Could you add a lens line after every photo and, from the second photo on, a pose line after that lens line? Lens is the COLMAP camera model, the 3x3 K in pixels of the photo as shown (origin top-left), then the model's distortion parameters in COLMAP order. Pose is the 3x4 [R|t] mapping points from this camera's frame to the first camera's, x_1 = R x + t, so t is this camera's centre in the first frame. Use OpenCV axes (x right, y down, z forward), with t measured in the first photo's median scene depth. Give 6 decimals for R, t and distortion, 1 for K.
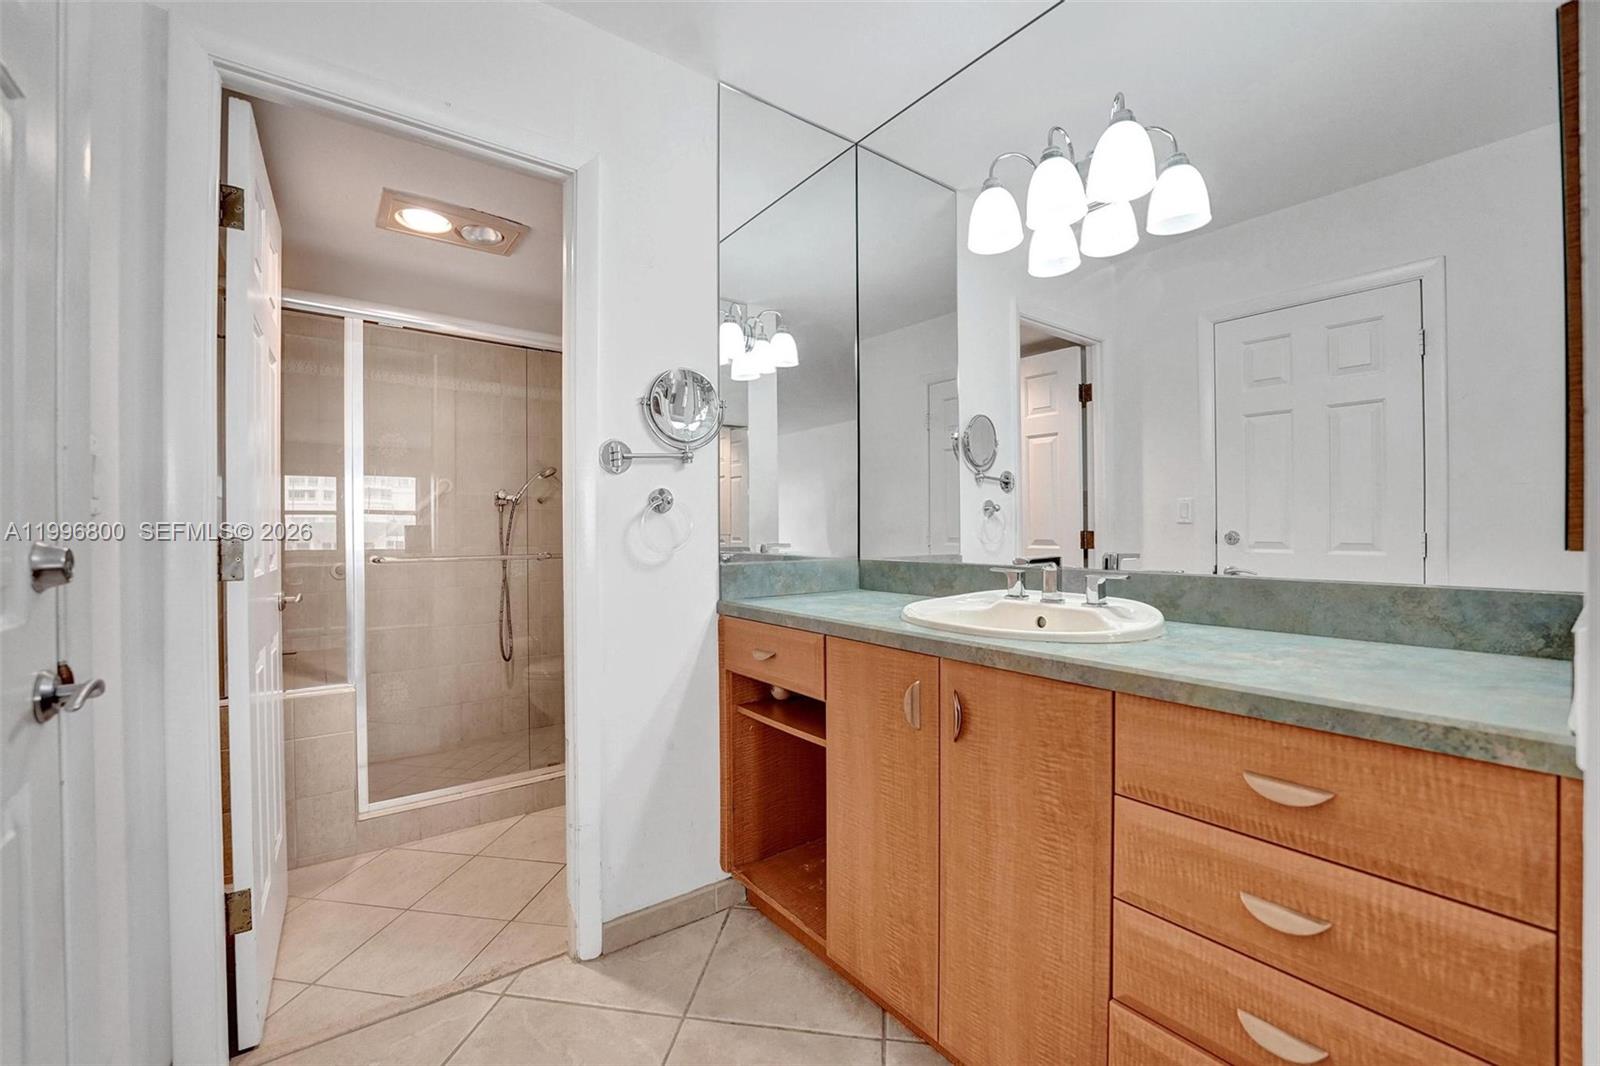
lens RADIAL K [[663.8, 0, 805.1], [0, 663.8, 536.7], [0, 0, 1]] dist [-0.021392, 0.000266]
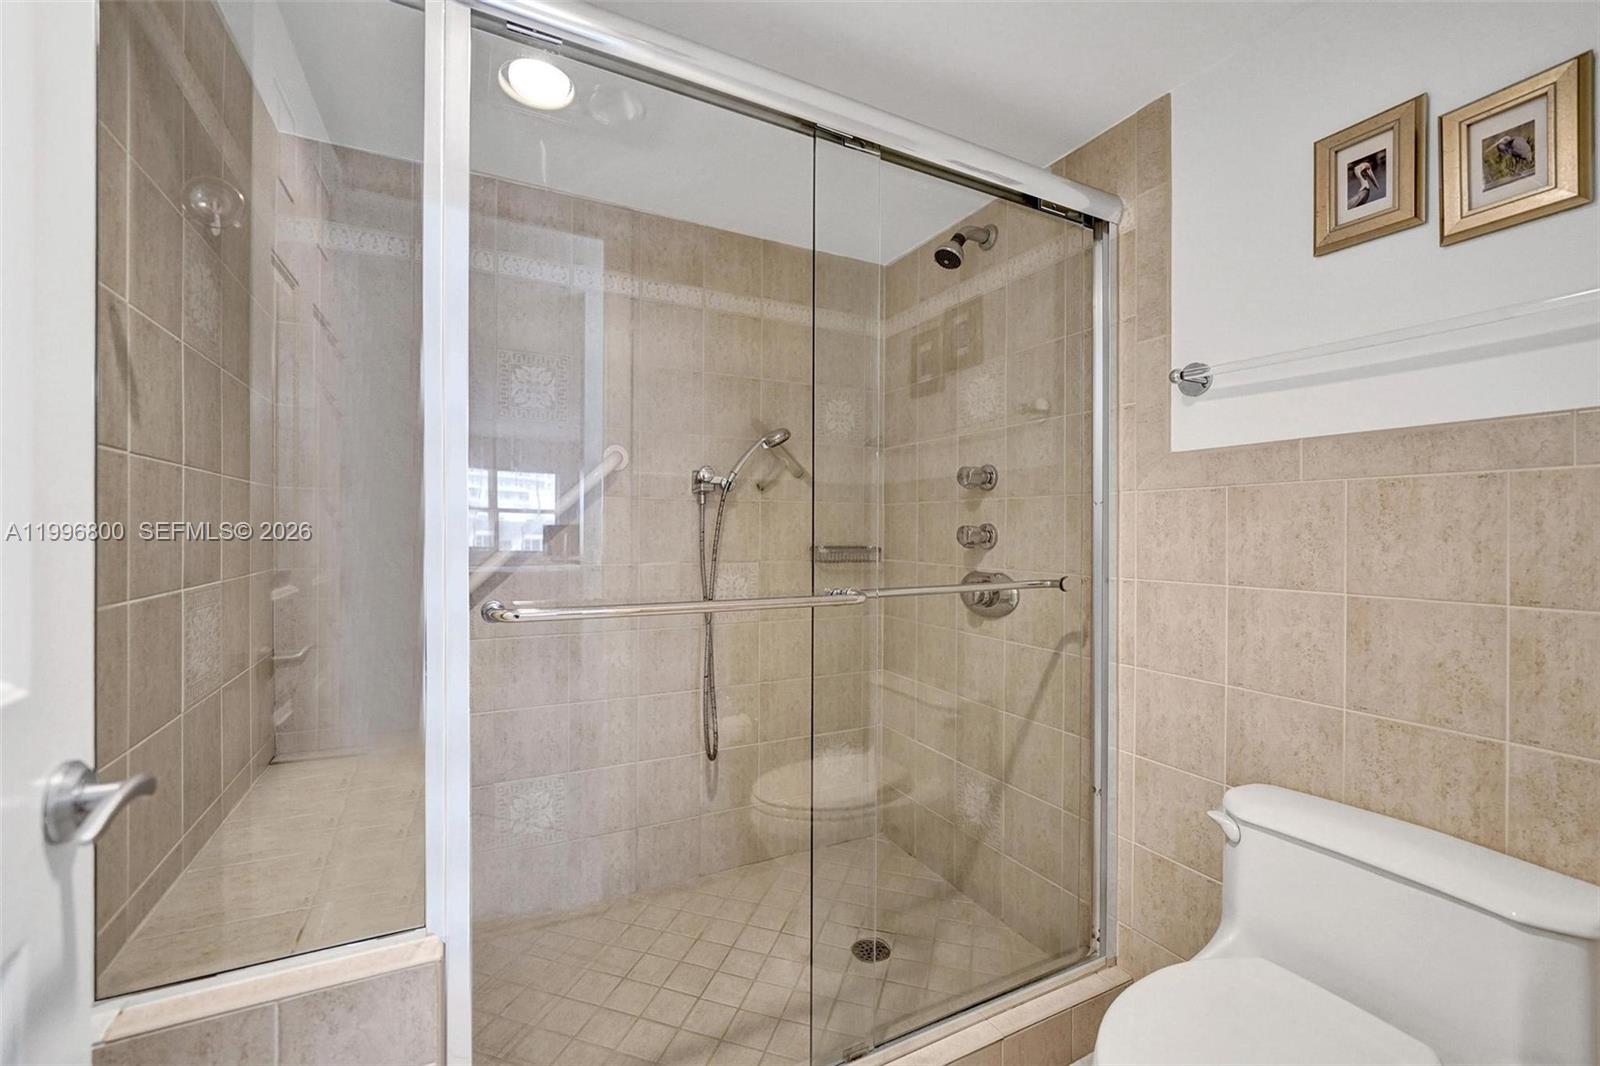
lens RADIAL K [[663.8, 0, 811.2], [0, 663.8, 533.0], [0, 0, 1]] dist [-0.021392, 0.000266]
pose [[0.987360, 0.005513, -0.158400, -0.270483], [-0.006572, 0.999959, -0.006158, -0.008802], [0.158360, 0.007121, 0.987356, 0.430736]]
